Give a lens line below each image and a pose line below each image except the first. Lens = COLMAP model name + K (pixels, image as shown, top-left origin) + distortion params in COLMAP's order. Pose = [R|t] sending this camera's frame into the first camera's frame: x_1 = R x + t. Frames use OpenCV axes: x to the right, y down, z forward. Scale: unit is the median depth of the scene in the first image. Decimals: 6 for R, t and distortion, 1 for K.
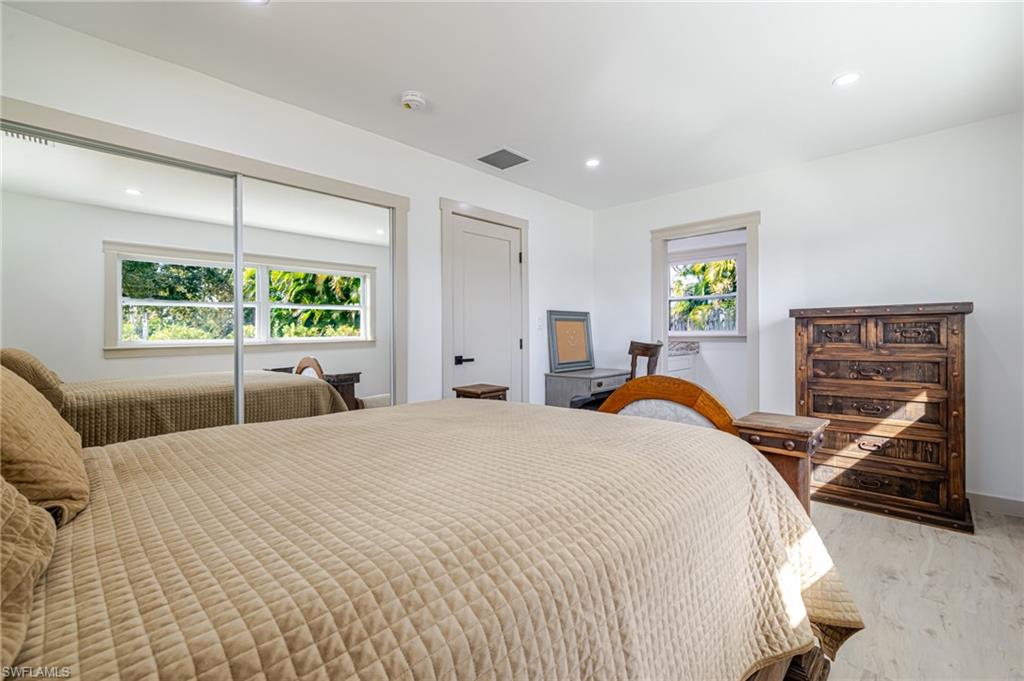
lens RADIAL K [[434.1, 0, 502.9], [0, 434.1, 338.6], [0, 0, 1]] dist [0.000069, 0.000013]
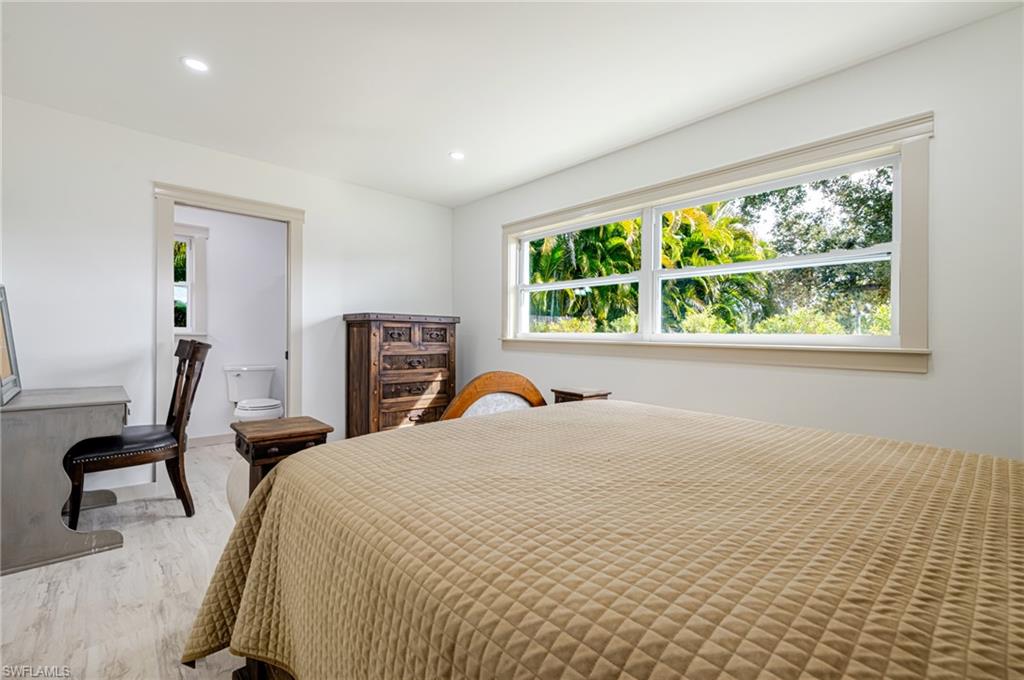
lens RADIAL K [[434.1, 0, 502.9], [0, 434.1, 338.1], [0, 0, 1]] dist [0.000069, 0.000013]
pose [[0.076835, 0.005982, 0.997026, -0.501007], [-0.007137, 0.999960, -0.005450, 0.004124], [-0.997018, -0.006697, 0.076875, 0.624363]]
